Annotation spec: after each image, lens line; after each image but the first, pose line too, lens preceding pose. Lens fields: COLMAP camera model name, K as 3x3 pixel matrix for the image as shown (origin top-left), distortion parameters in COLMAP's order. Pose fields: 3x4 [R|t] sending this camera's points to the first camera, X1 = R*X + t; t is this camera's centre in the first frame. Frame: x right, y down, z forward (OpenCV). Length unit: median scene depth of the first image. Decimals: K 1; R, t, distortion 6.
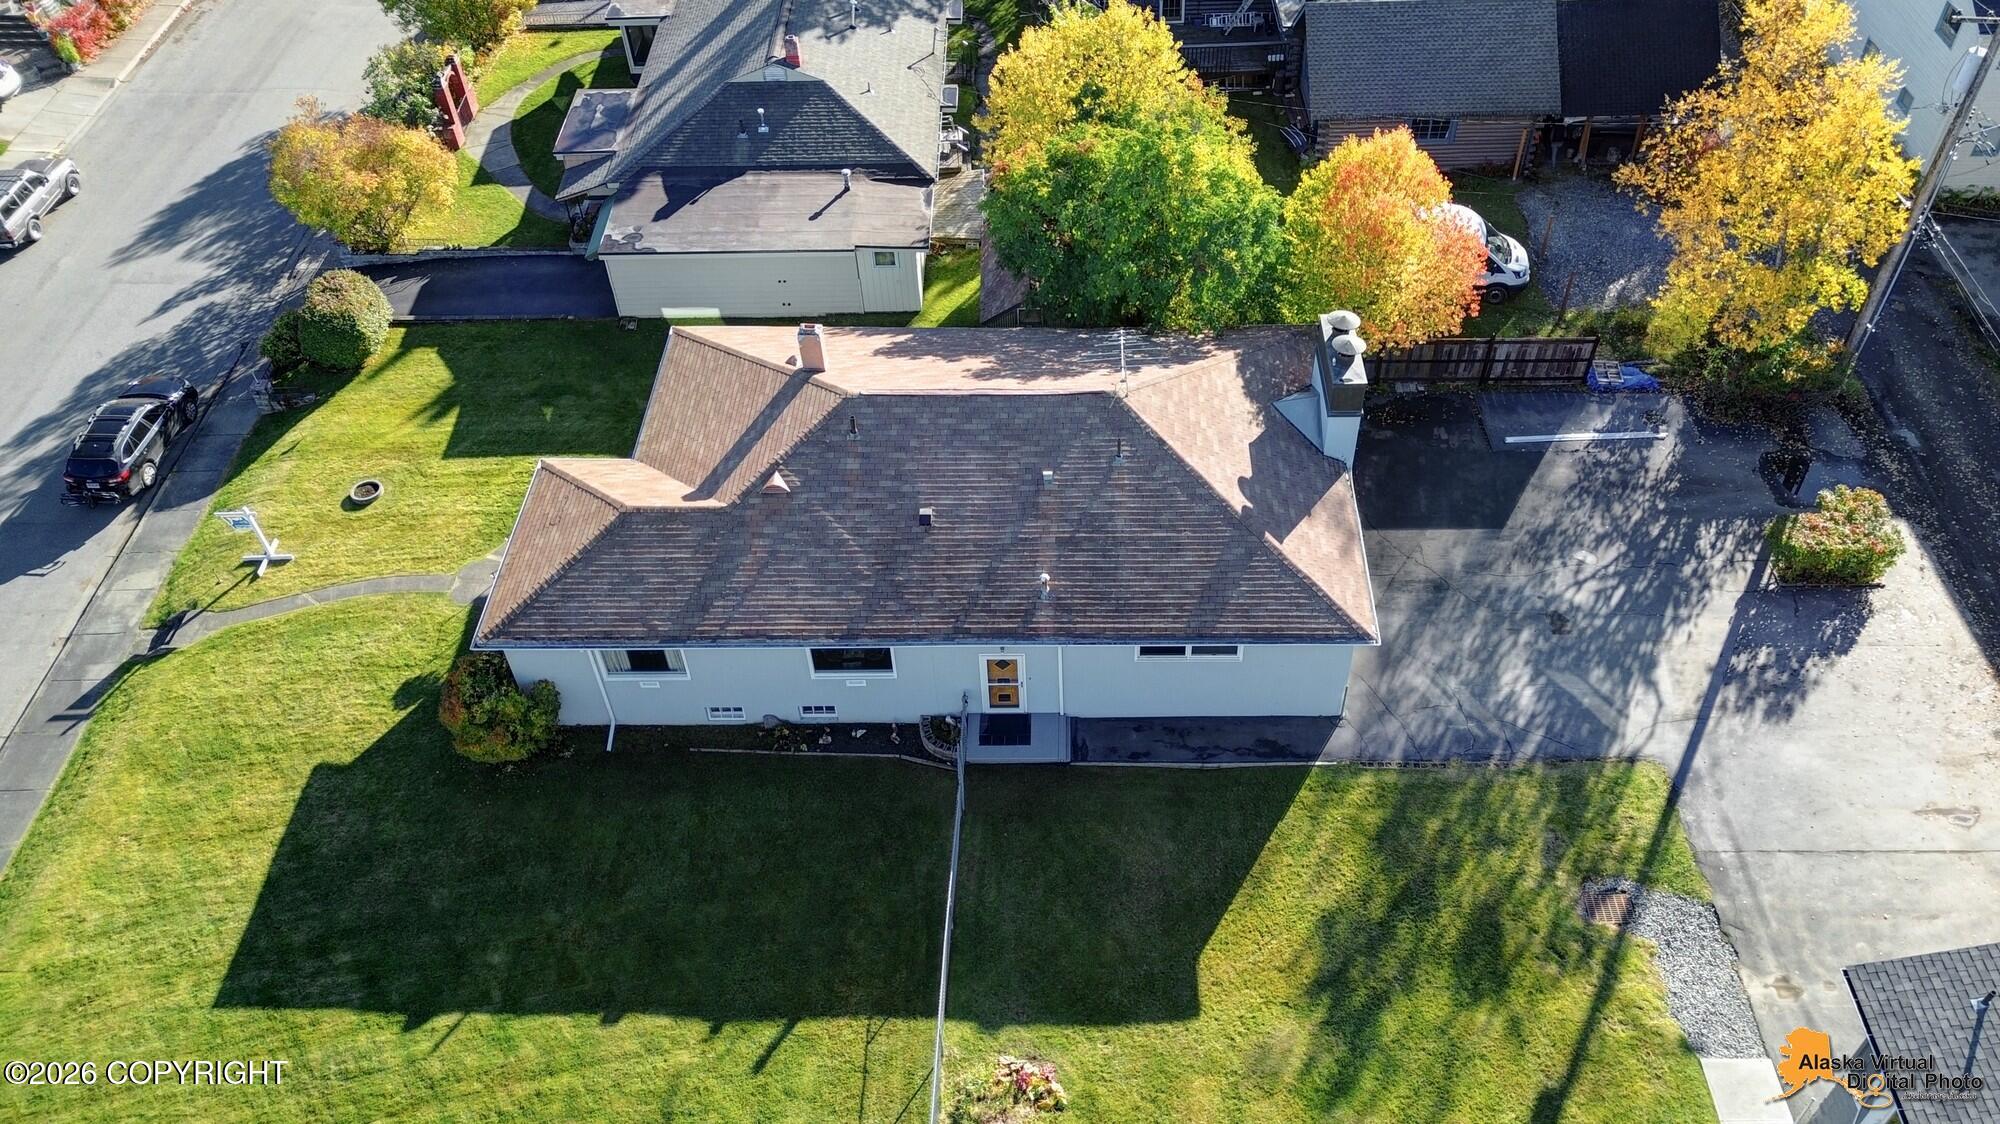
lens RADIAL K [[1543.5, 0, 1061.4], [0, 1543.5, 492.3], [0, 0, 1]] dist [0.090156, -0.107627]
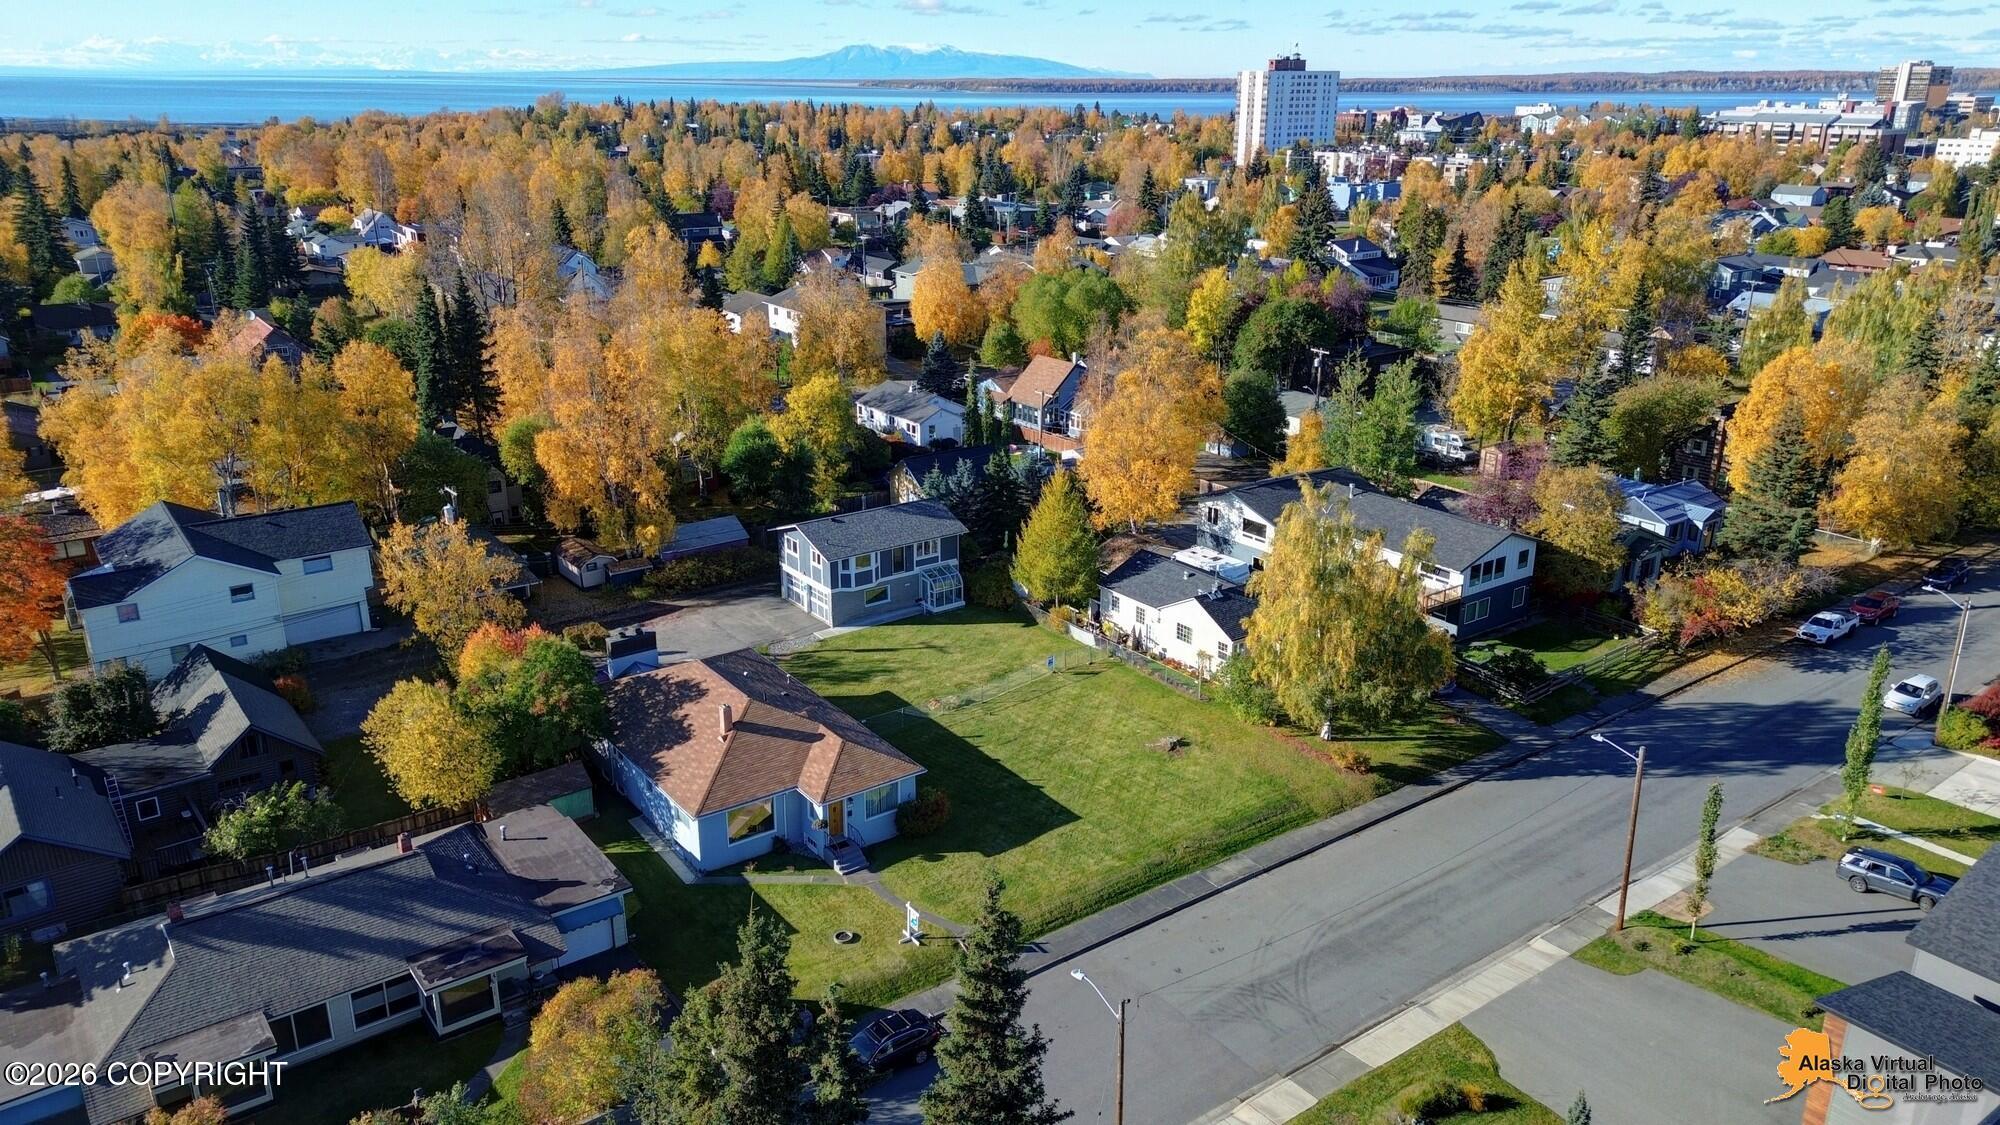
lens RADIAL K [[1389.3, 0, 993.3], [0, 1389.3, 555.5], [0, 0, 1]] dist [0.066276, -0.071254]
pose [[-0.579655, -0.255789, 0.773674, -1.773502], [0.562939, 0.560760, 0.607163, -1.157383], [-0.589152, 0.787477, -0.181054, 0.980158]]
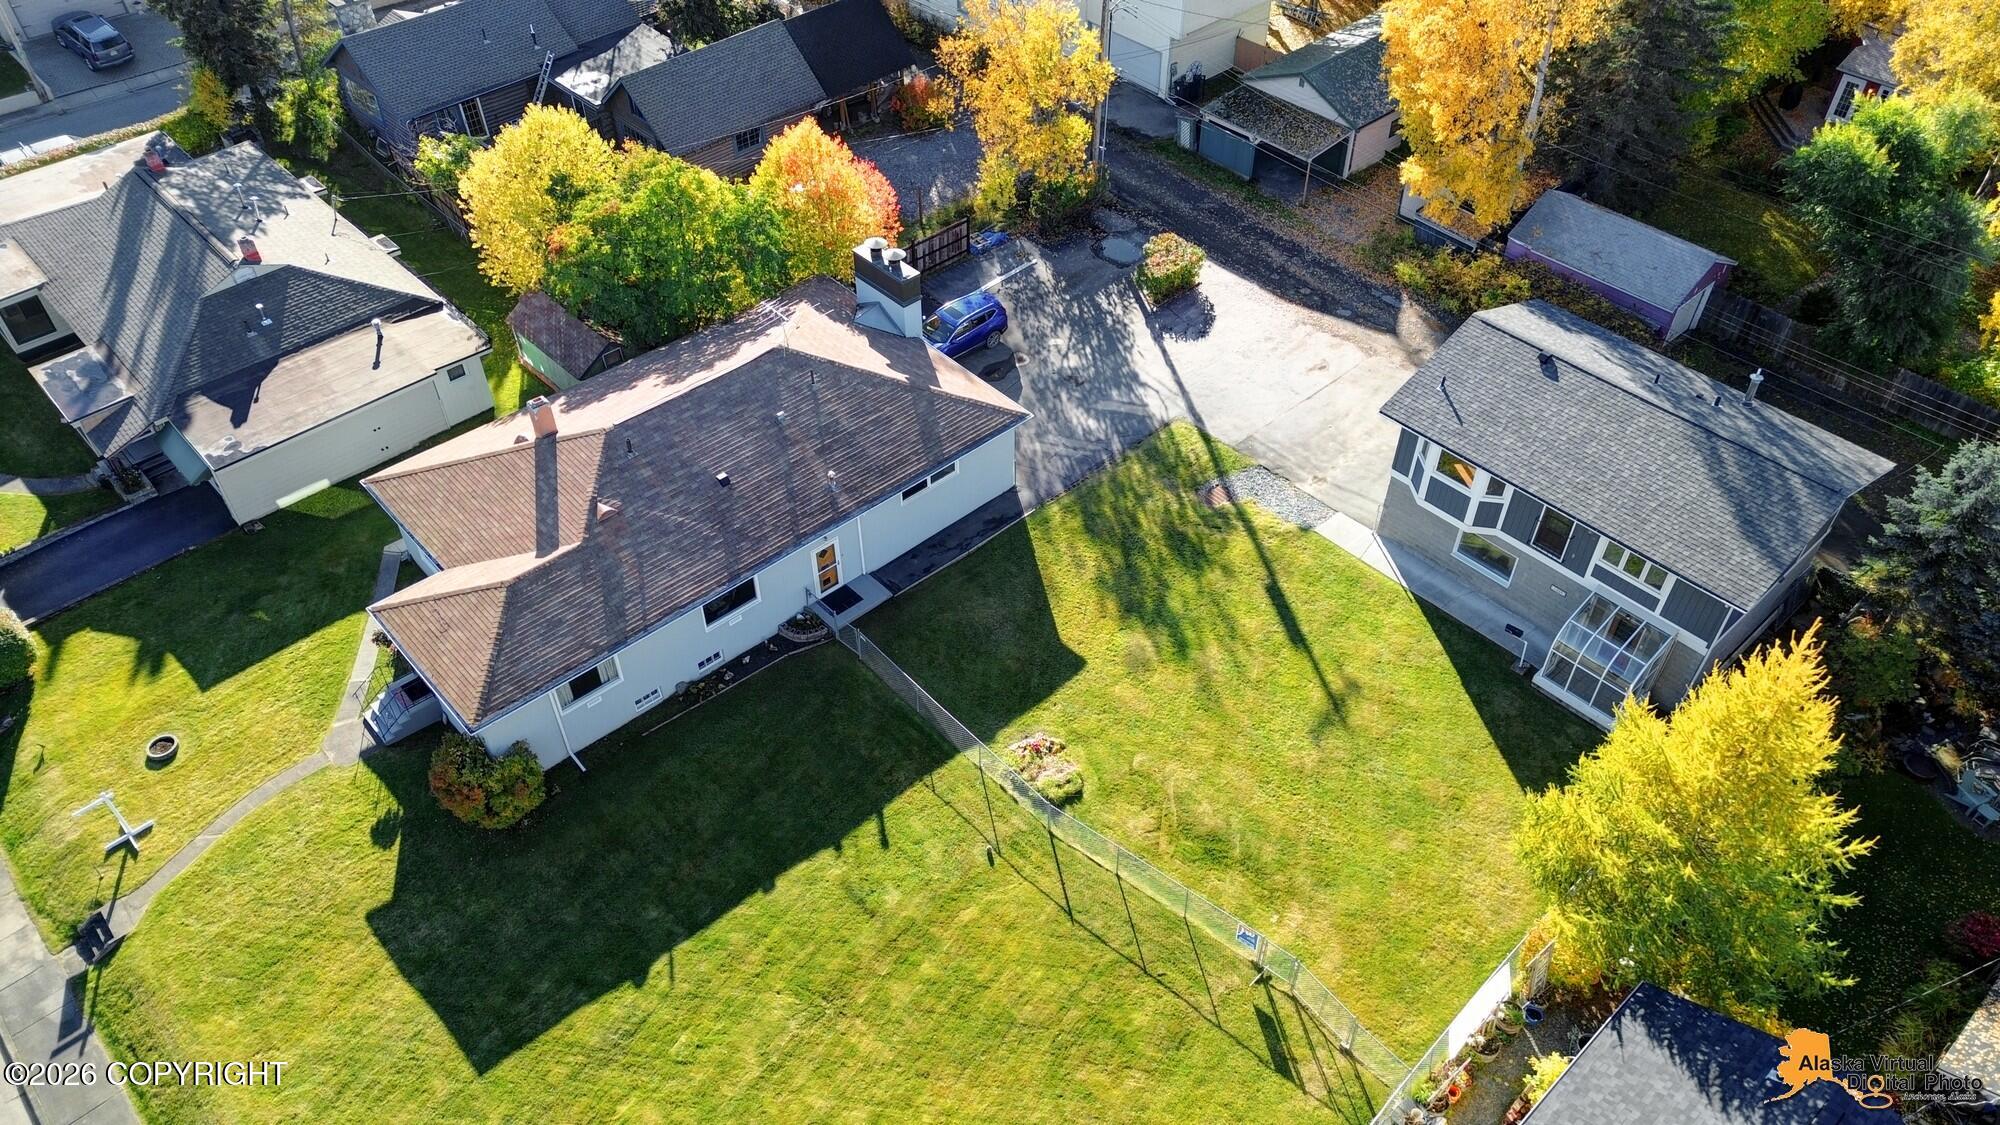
lens RADIAL K [[1398.0, 0, 1004.7], [0, 1398.0, 563.0], [0, 0, 1]] dist [0.068420, -0.072430]
pose [[0.741098, -0.463865, 0.485390, -0.493246], [0.460020, 0.877410, 0.136139, 0.024333], [-0.489036, 0.122397, 0.863634, -0.123718]]
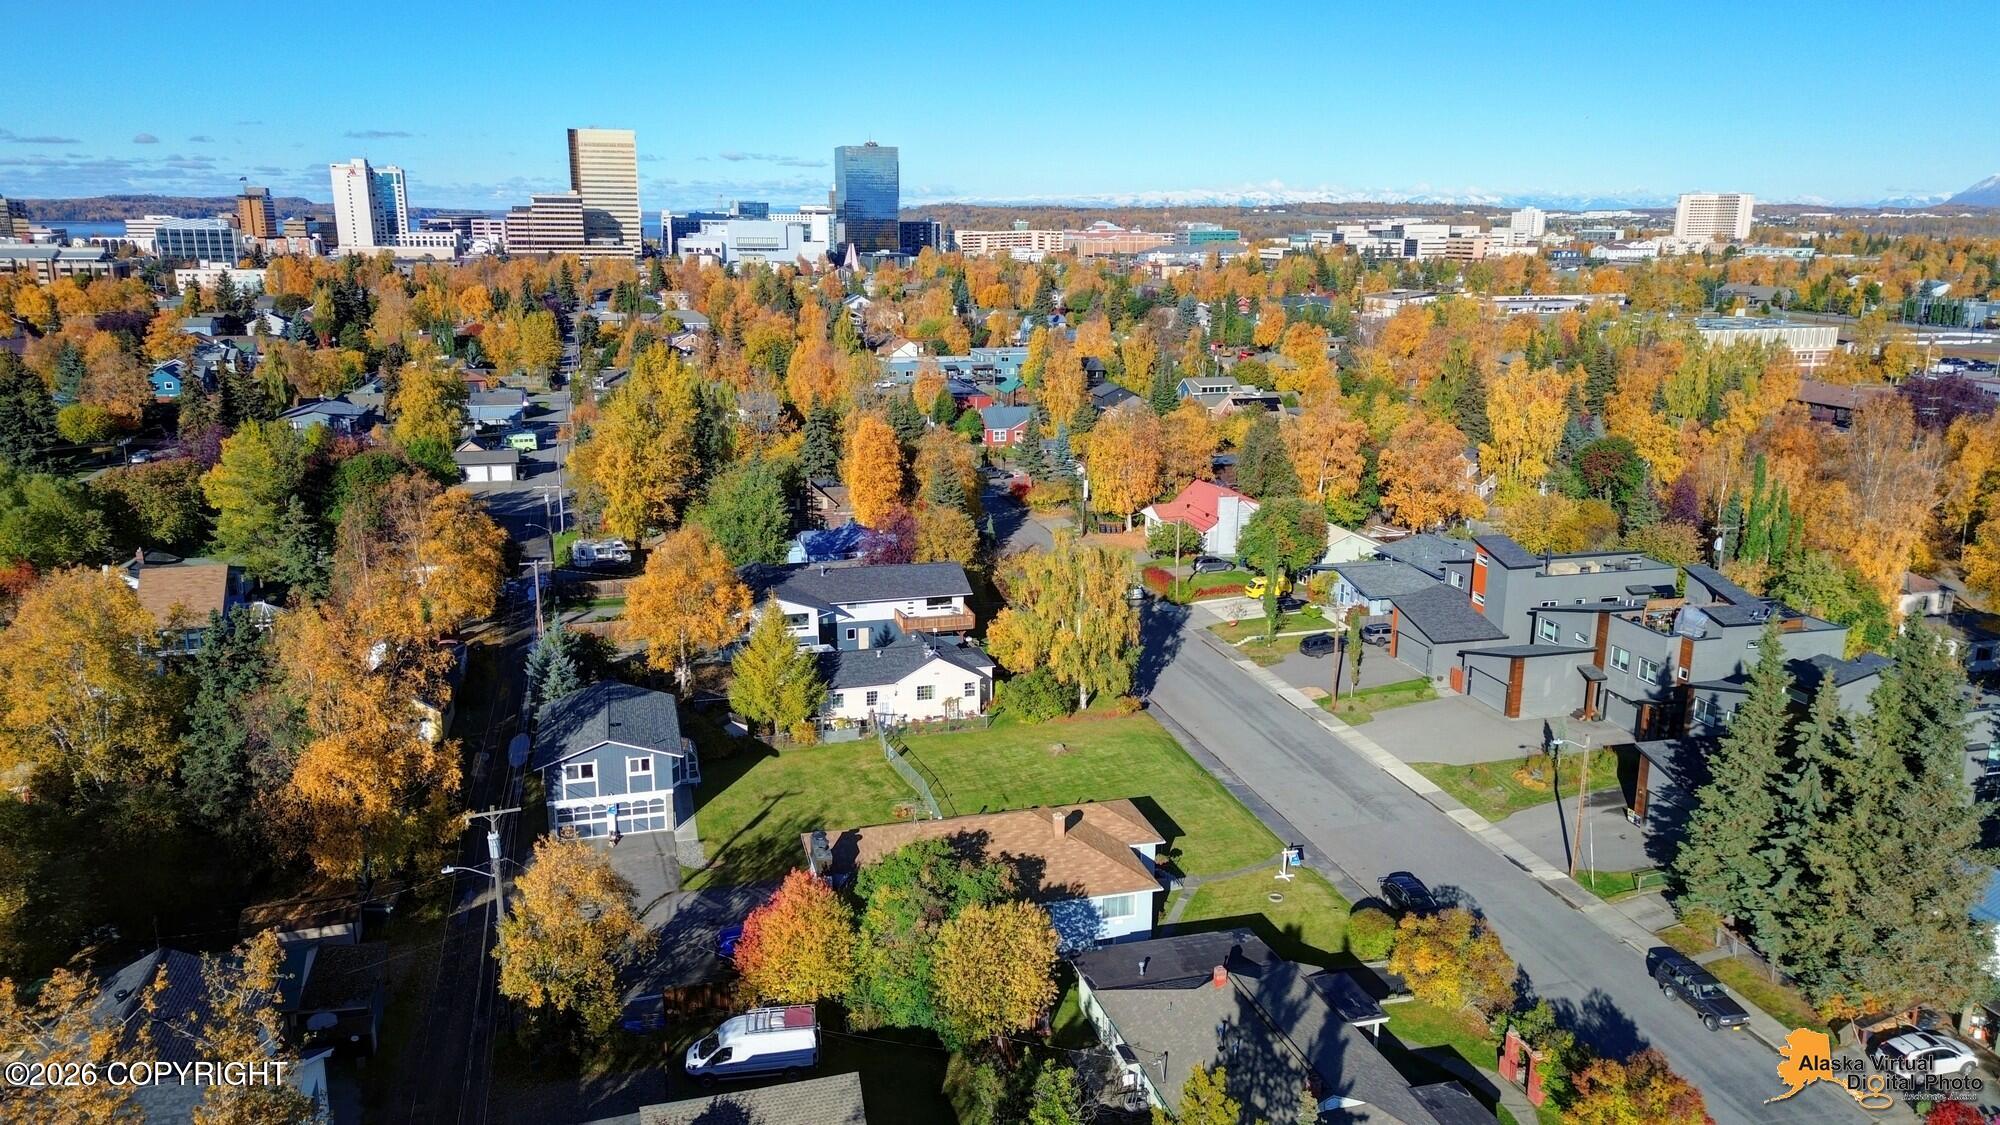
lens RADIAL K [[1402.0, 0, 1009.1], [0, 1402.0, 539.2], [0, 0, 1]] dist [0.082184, -0.091028]
pose [[-0.964293, 0.059099, -0.258158, 0.413569], [-0.182216, 0.559326, 0.808673, -1.980972], [0.192186, 0.826838, -0.528586, 1.754199]]
